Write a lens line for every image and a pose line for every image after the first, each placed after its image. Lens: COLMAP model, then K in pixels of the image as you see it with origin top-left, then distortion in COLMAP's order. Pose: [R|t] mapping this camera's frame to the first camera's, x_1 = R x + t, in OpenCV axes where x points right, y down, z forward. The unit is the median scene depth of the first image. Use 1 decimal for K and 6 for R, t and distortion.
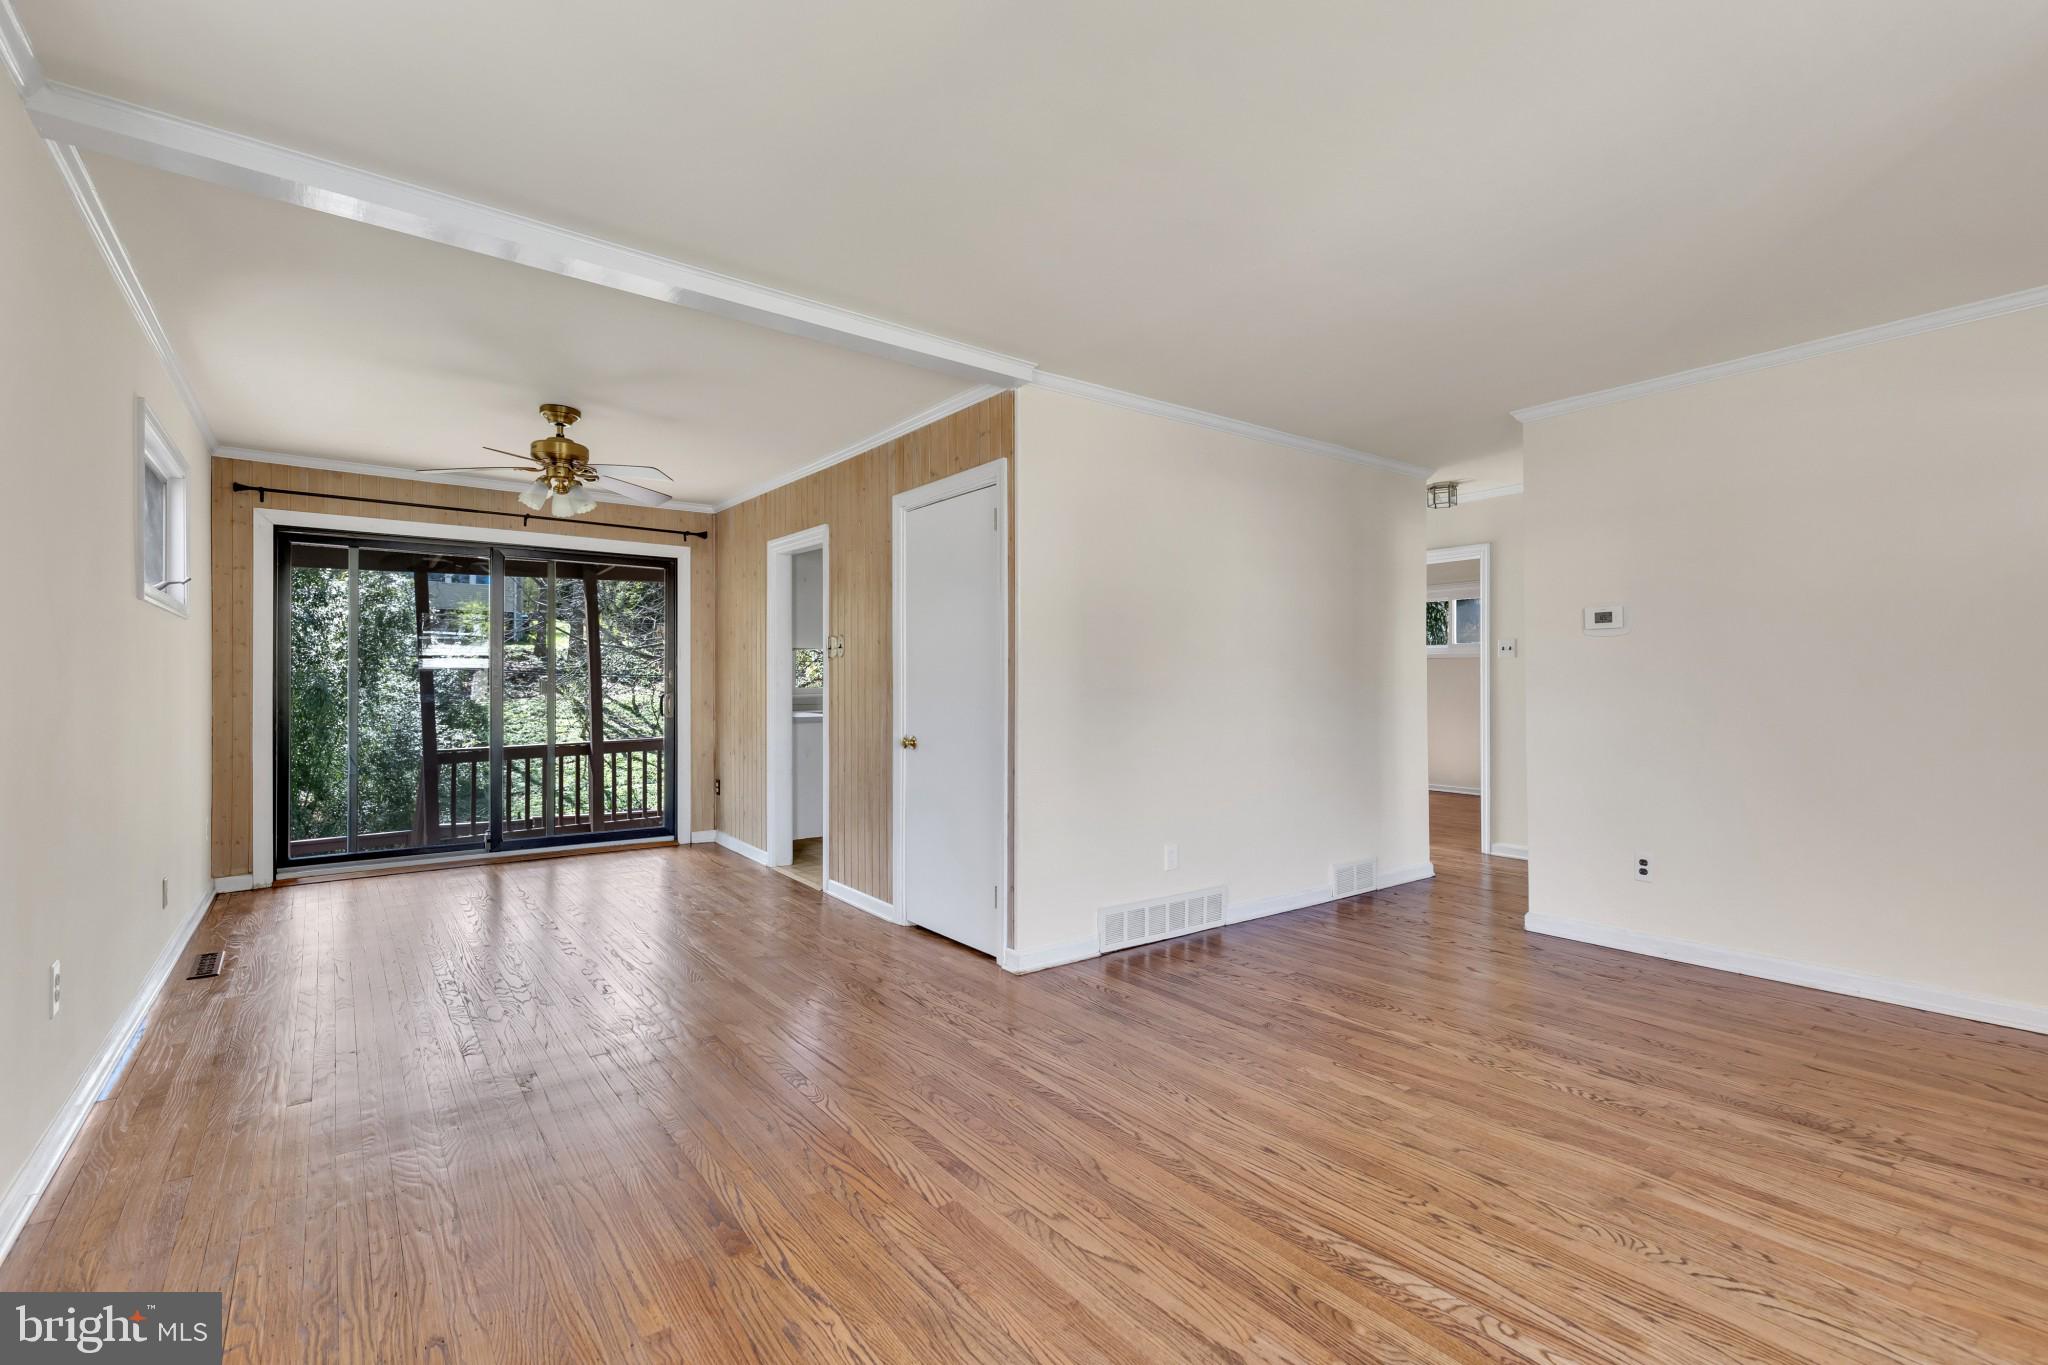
lens RADIAL K [[956.8, 0, 1063.5], [0, 956.8, 680.4], [0, 0, 1]] dist [0.011957, -0.000104]
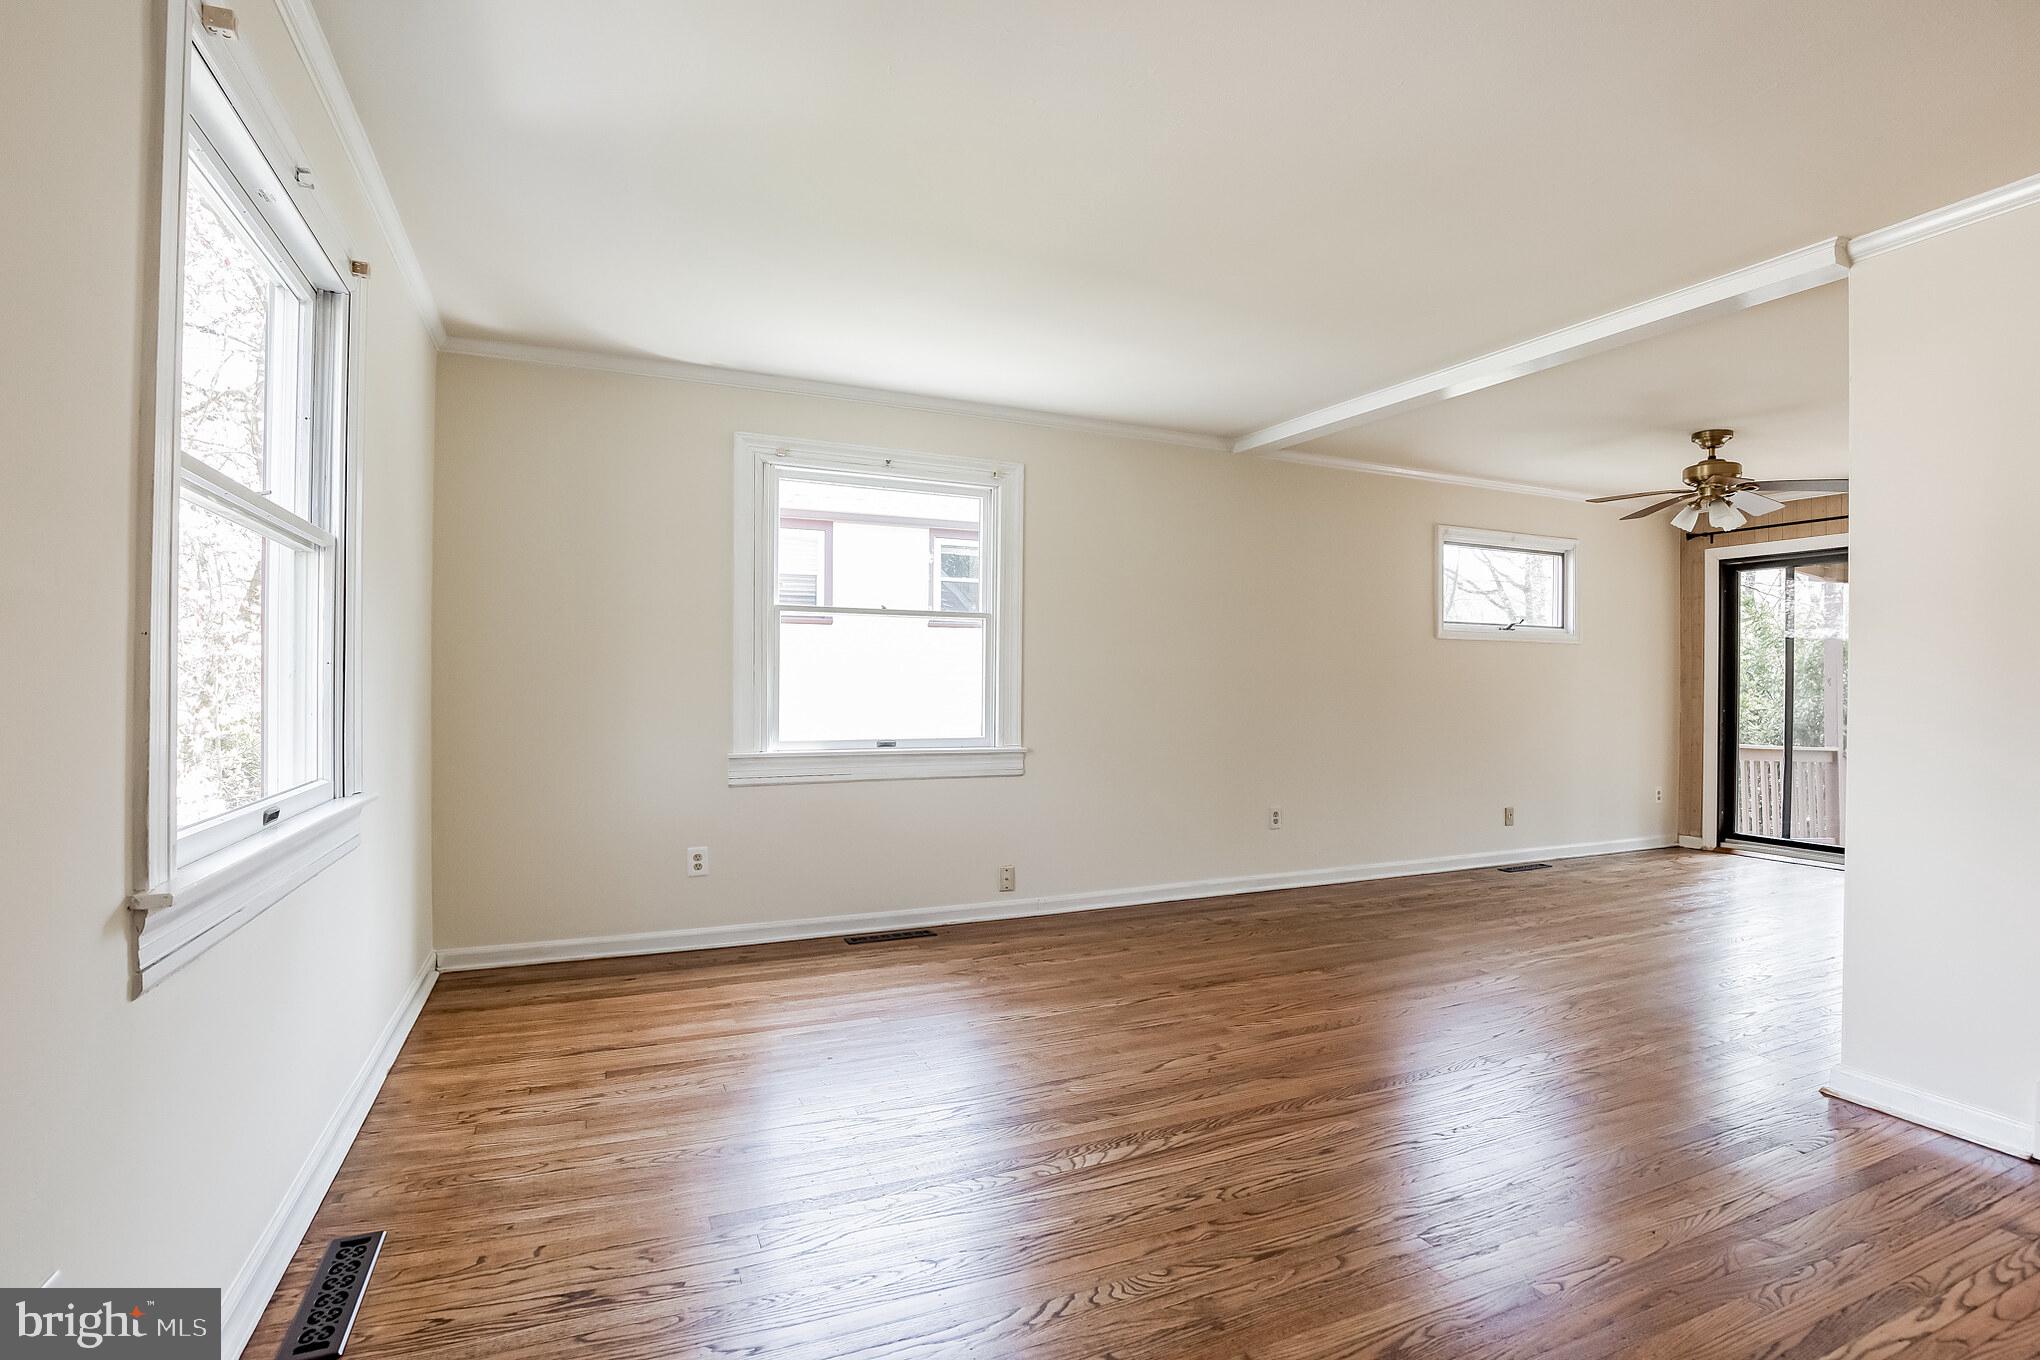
lens RADIAL K [[945.6, 0, 1020.0], [0, 945.6, 680.0], [0, 0, 1]] dist [-0.021897, 0.000171]
pose [[-0.244001, -0.004246, -0.969766, 1.205323], [-0.003355, 0.999988, -0.003534, 0.000771], [0.969769, 0.002392, -0.244012, 0.897784]]
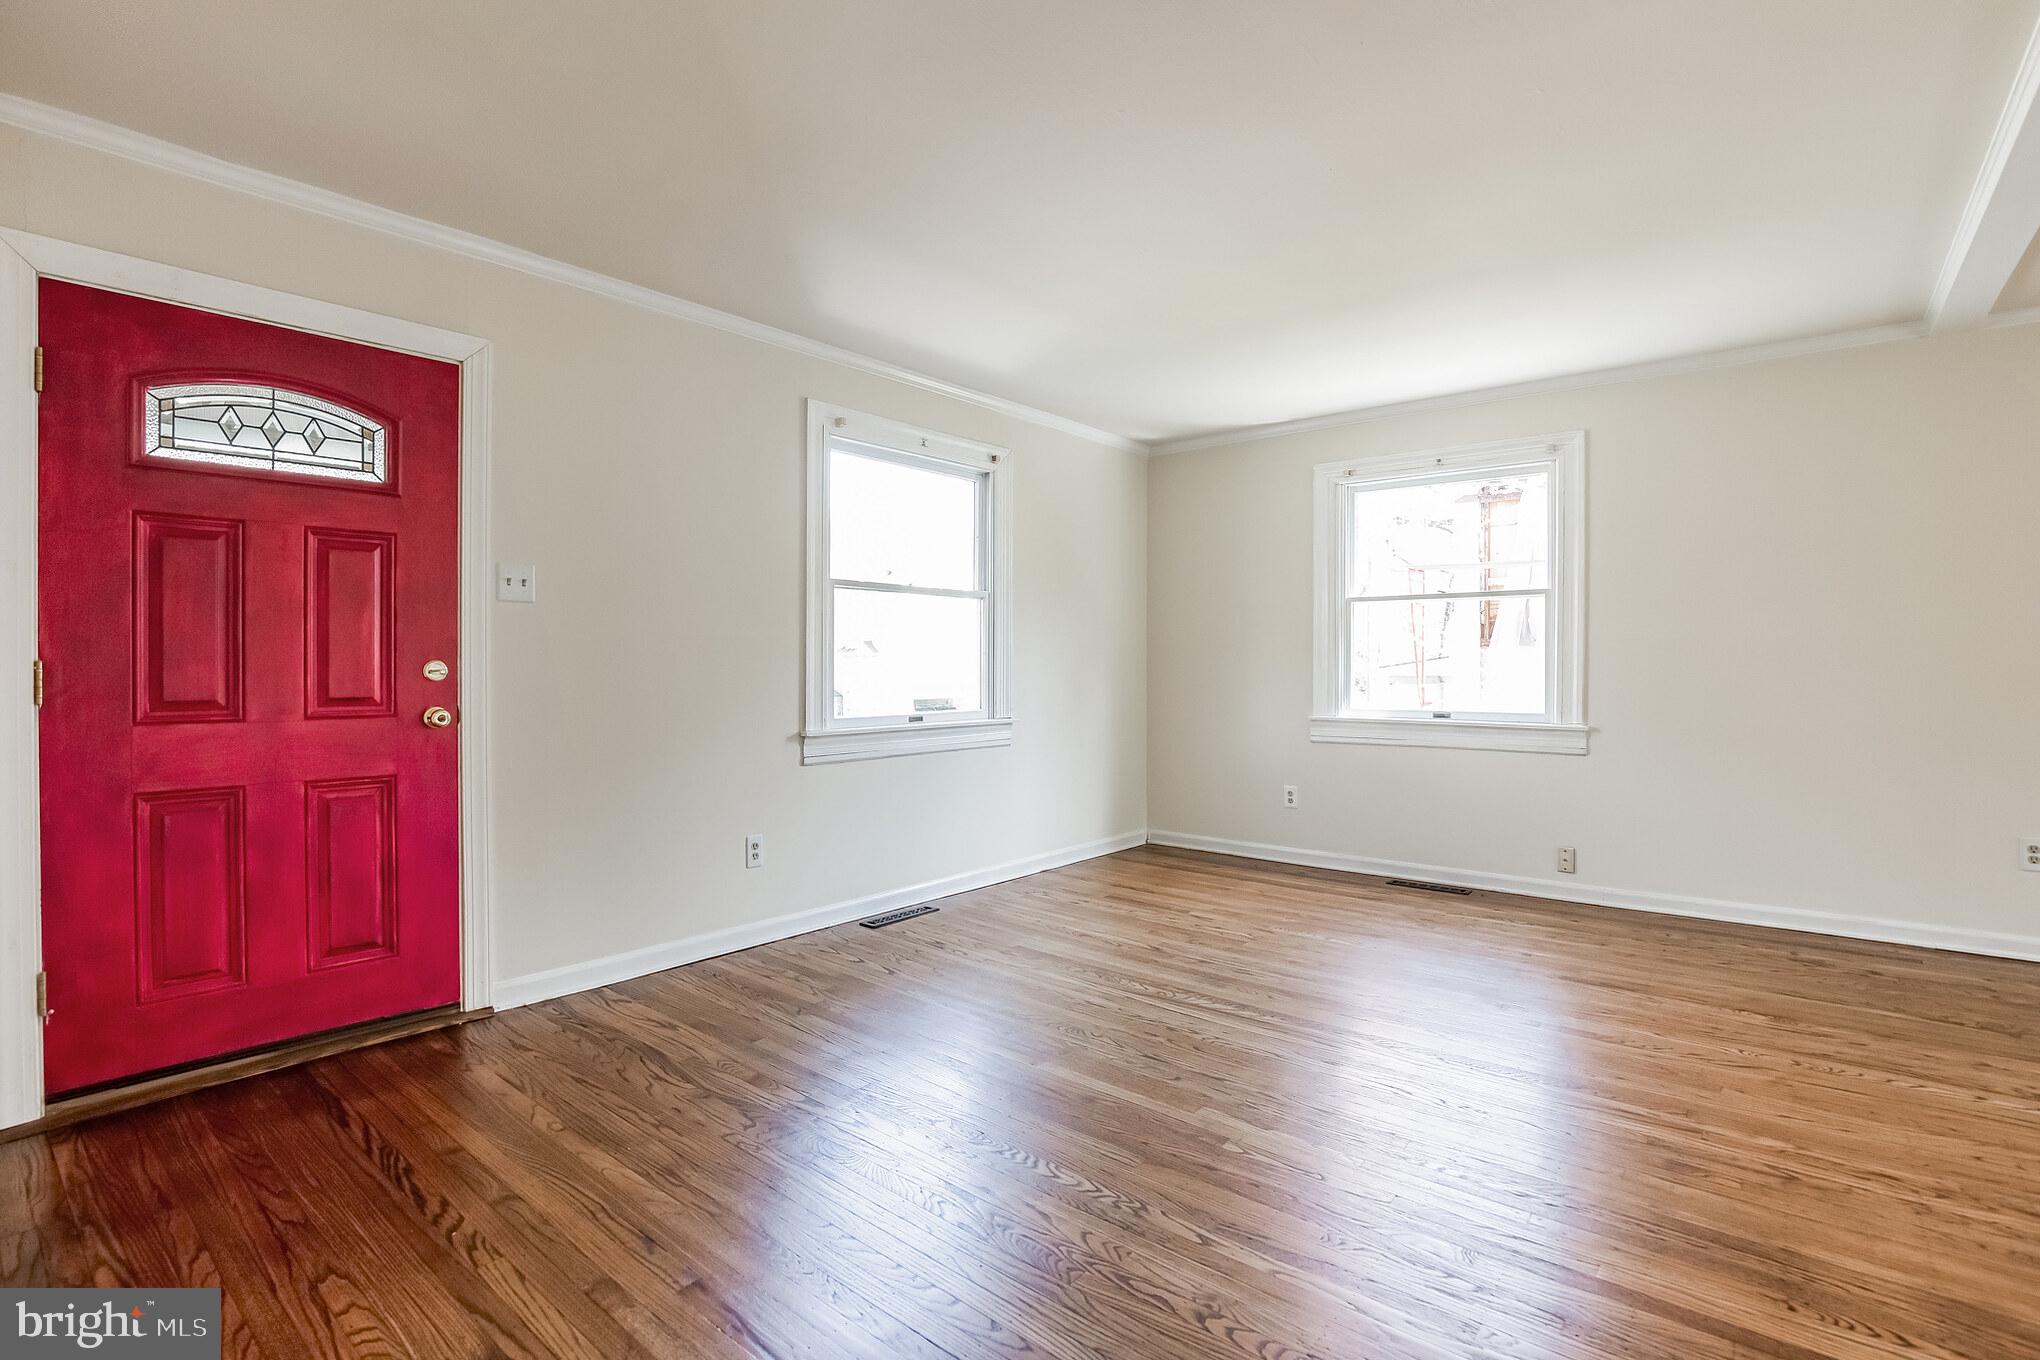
lens RADIAL K [[959.8, 0, 1060.7], [0, 959.8, 665.2], [0, 0, 1]] dist [-0.023896, 0.000780]
pose [[-0.974792, 0.003662, -0.223086, 0.758963], [0.004153, 0.999990, -0.001731, 0.011552], [0.223077, -0.002614, -0.974797, 1.979464]]
